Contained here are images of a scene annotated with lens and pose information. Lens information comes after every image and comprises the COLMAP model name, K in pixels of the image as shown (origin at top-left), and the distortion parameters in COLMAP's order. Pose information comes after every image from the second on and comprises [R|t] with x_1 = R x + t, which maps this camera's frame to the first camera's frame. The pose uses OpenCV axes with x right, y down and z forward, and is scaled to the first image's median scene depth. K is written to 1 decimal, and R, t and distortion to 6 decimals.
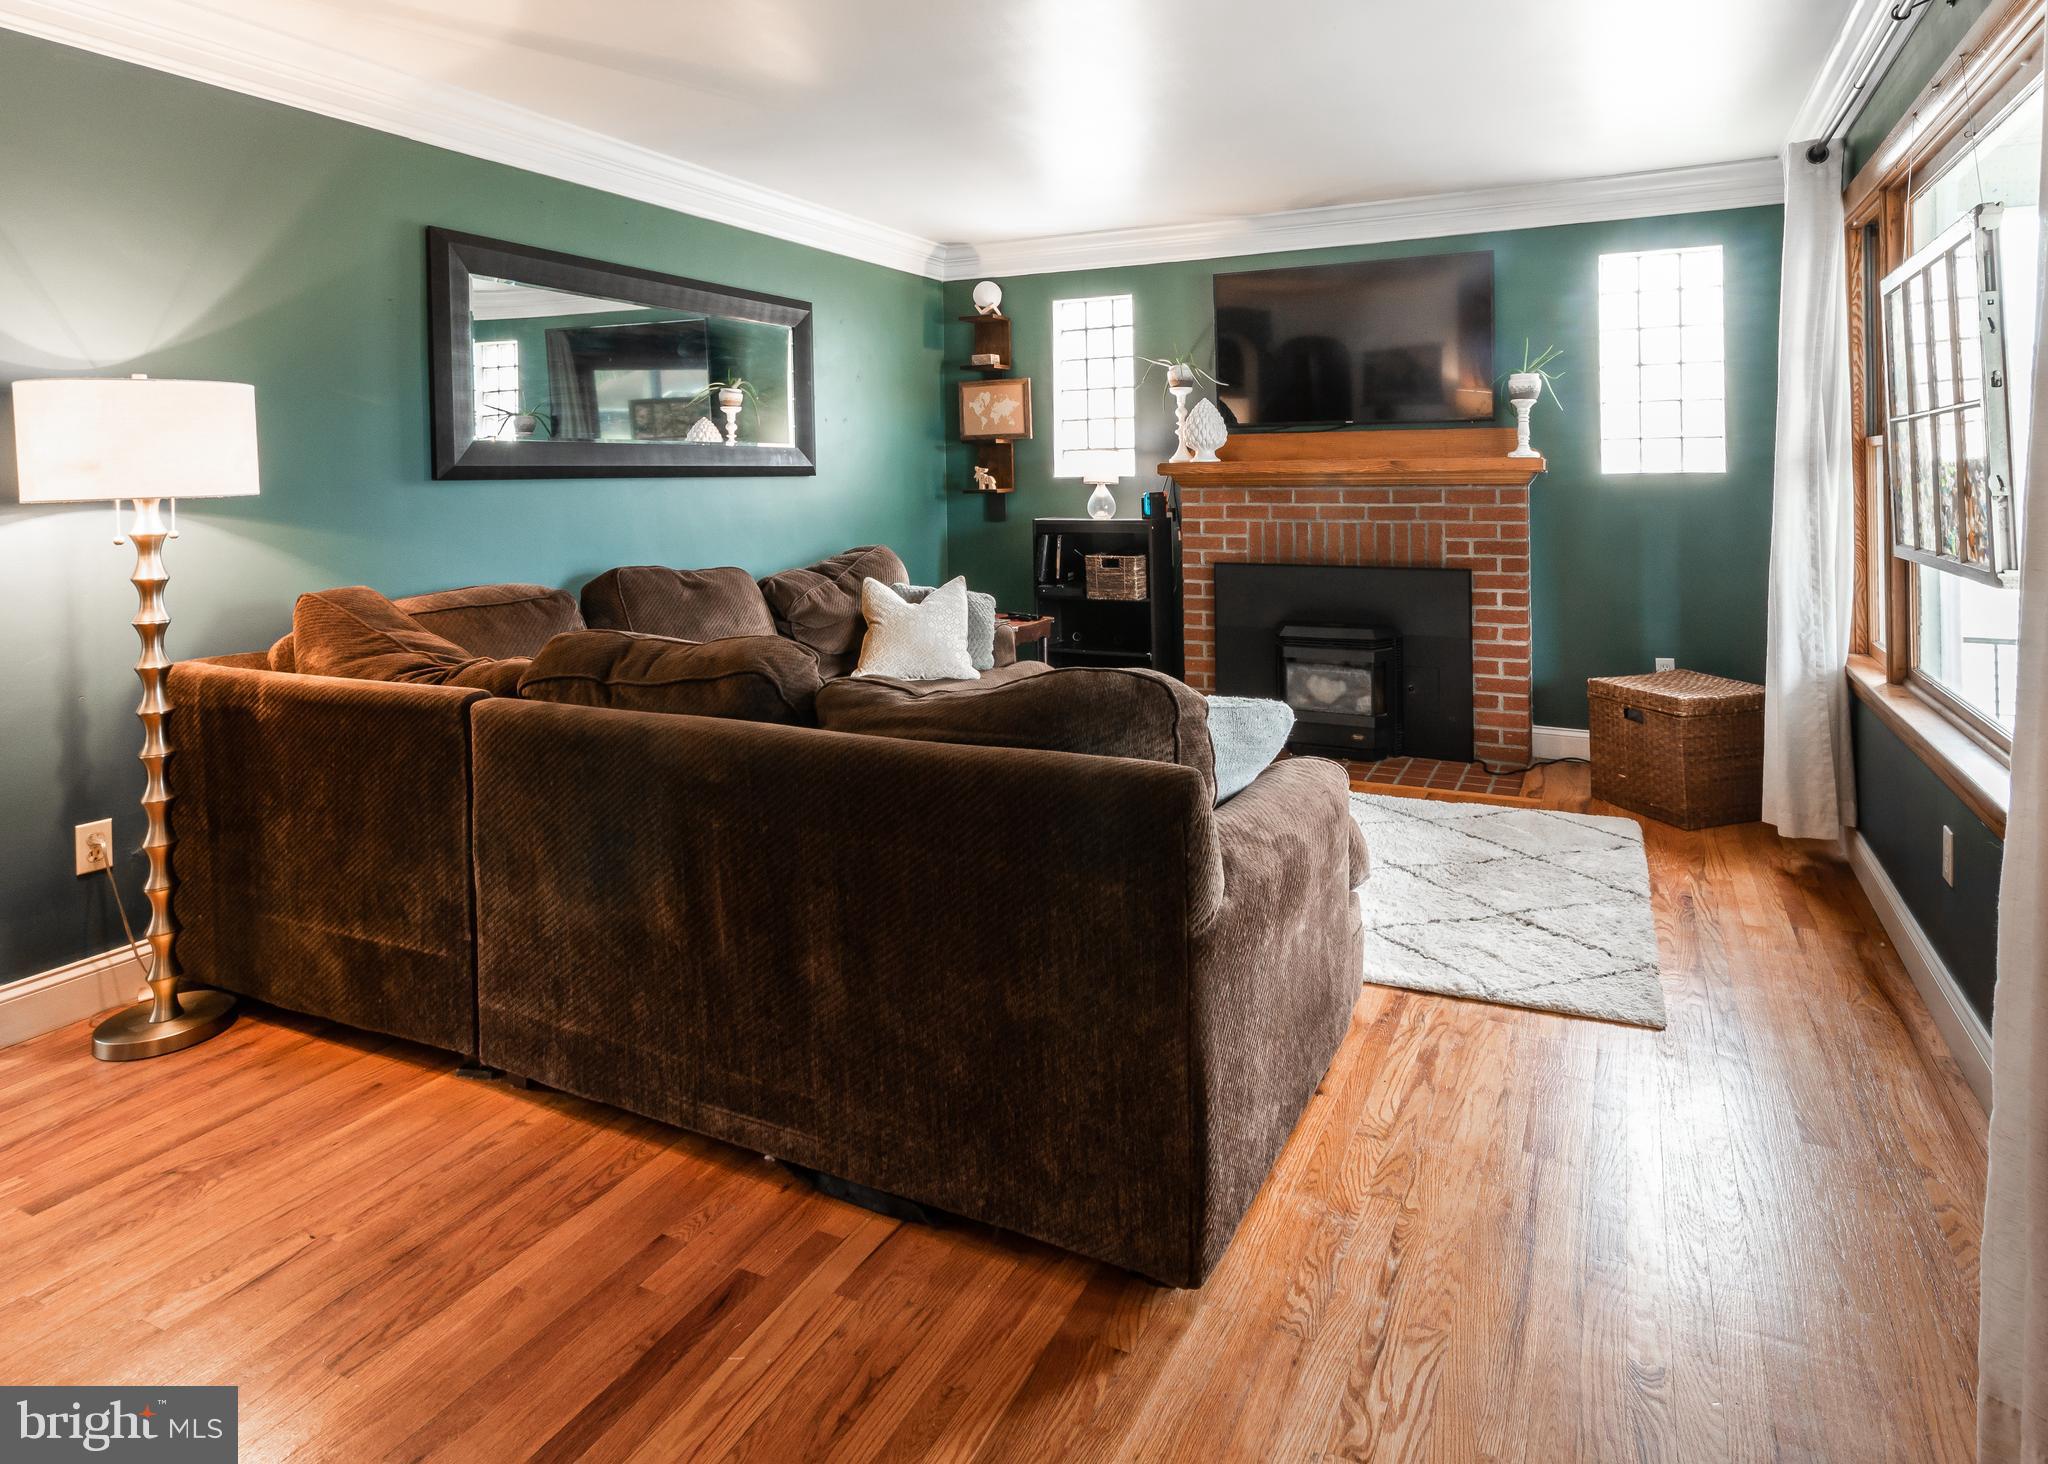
lens RADIAL K [[1149.4, 0, 1102.4], [0, 1149.4, 487.8], [0, 0, 1]] dist [0.010316, -0.001927]
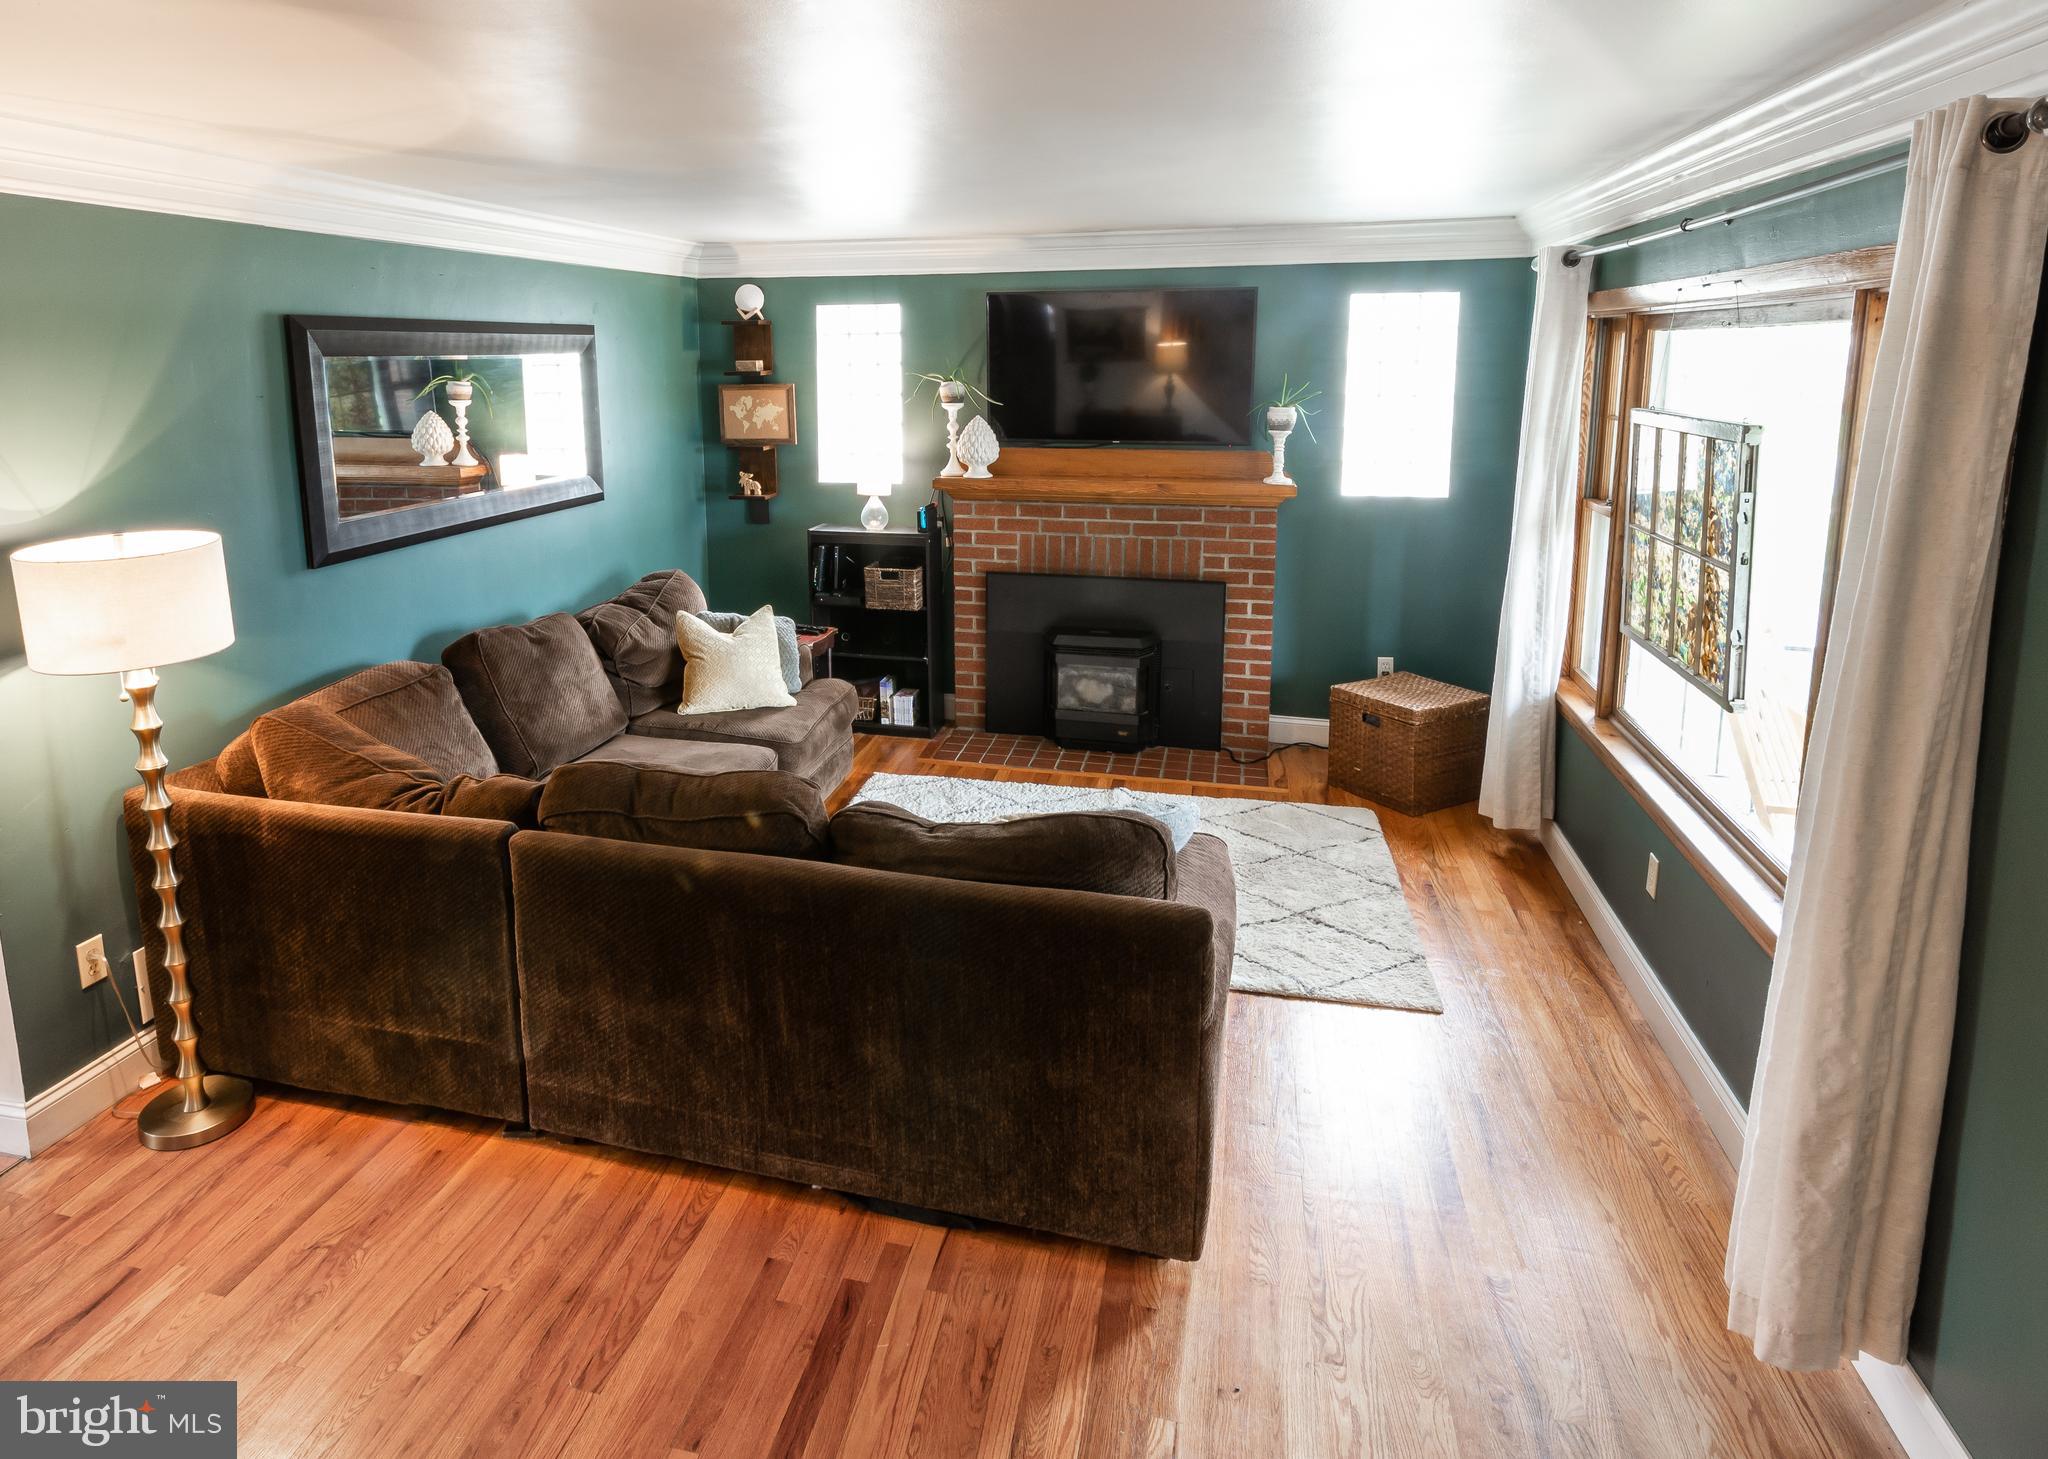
lens RADIAL K [[1216.0, 0, 899.5], [0, 1216.0, 562.1], [0, 0, 1]] dist [0.012774, -0.005442]
pose [[0.988079, -0.023757, 0.152101, -0.167873], [-0.000307, 0.987715, 0.156267, -0.131784], [-0.153945, -0.154451, 0.975933, -0.091654]]
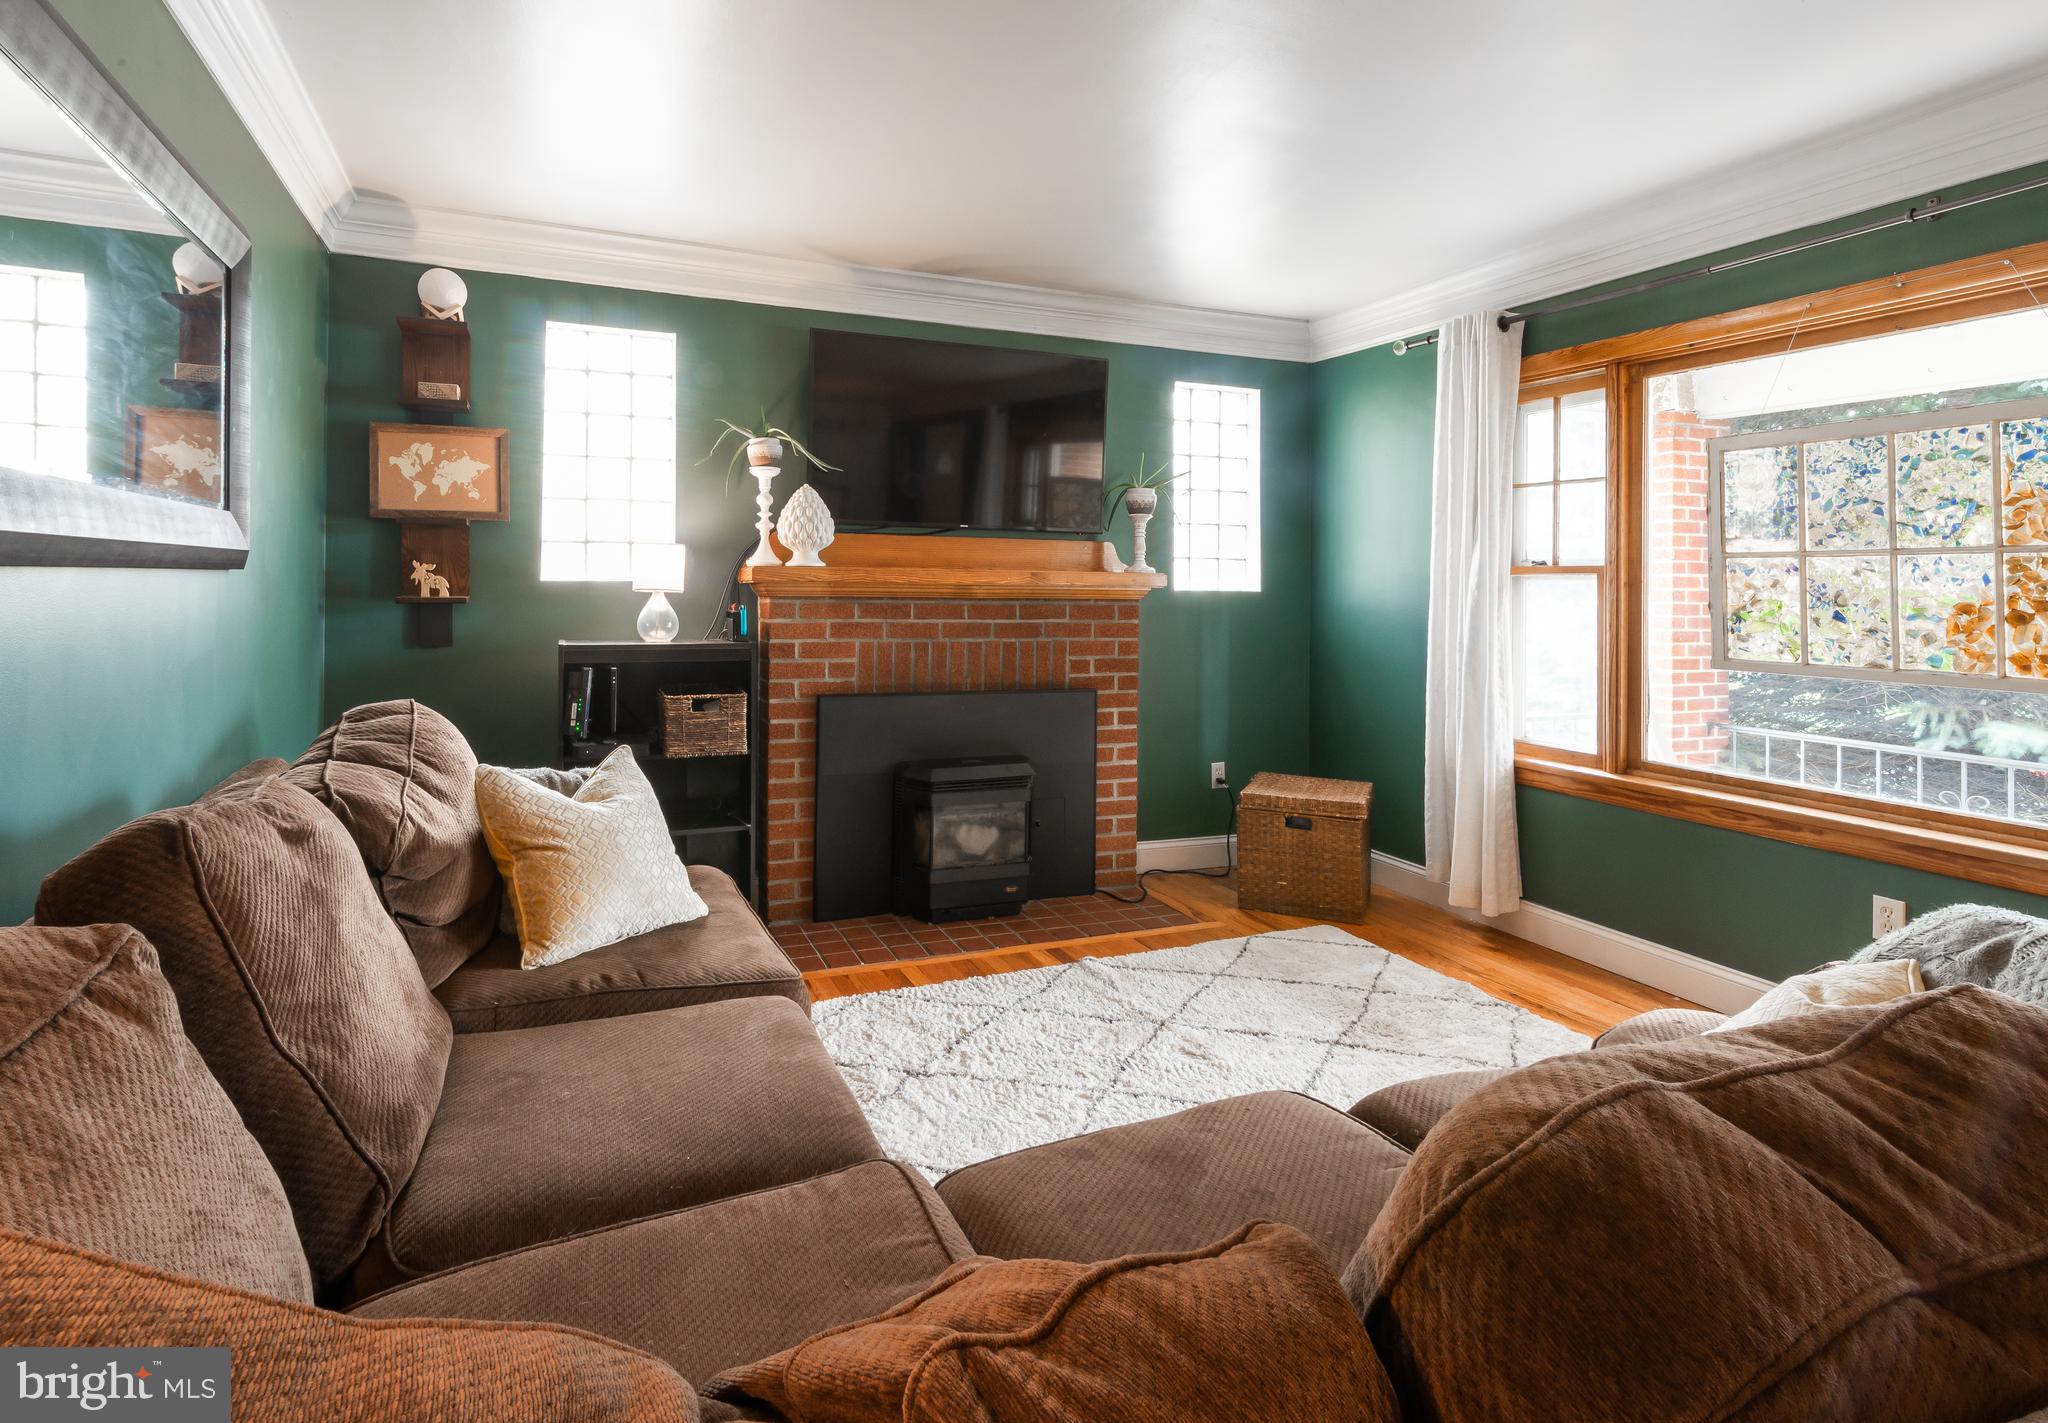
lens RADIAL K [[1029.7, 0, 932.1], [0, 1029.7, 579.4], [0, 0, 1]] dist [0.010988, 0.000331]
pose [[0.697363, 0.027507, 0.716190, -0.387048], [-0.011923, 0.999570, -0.026781, 0.004651], [-0.716619, 0.010137, 0.697391, 0.502085]]
